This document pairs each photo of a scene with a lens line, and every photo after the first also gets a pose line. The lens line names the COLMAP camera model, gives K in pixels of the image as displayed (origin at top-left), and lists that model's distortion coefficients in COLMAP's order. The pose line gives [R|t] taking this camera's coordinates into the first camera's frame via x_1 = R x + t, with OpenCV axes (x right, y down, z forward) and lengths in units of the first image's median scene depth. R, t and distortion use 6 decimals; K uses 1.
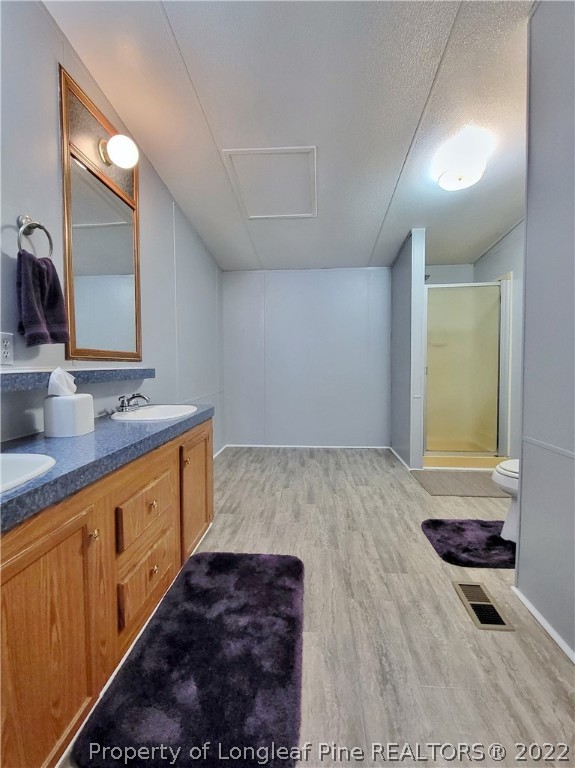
lens RADIAL K [[353.3, 0, 283.3], [0, 353.3, 378.7], [0, 0, 1]] dist [-0.005566, -0.000213]
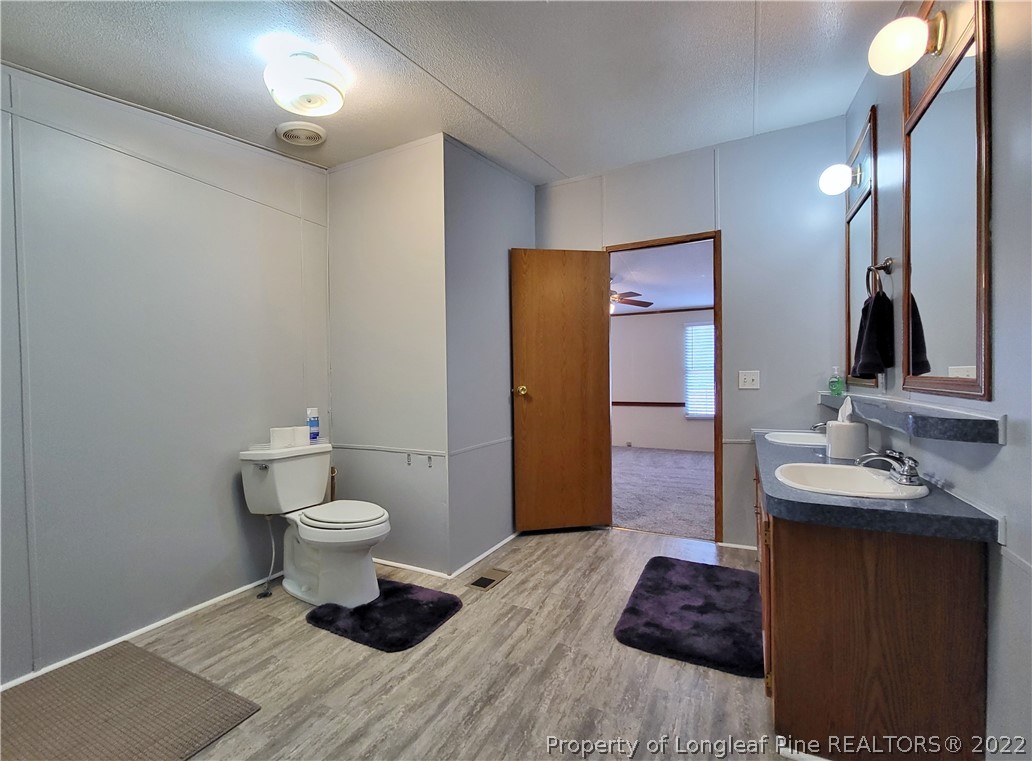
lens RADIAL K [[467.7, 0, 502.1], [0, 467.7, 380.0], [0, 0, 1]] dist [-0.003729, 0.000629]
pose [[-0.922180, 0.018078, 0.386338, -0.125395], [0.038143, 0.998288, 0.044333, -0.128684], [-0.384876, 0.055619, -0.921291, 1.881962]]
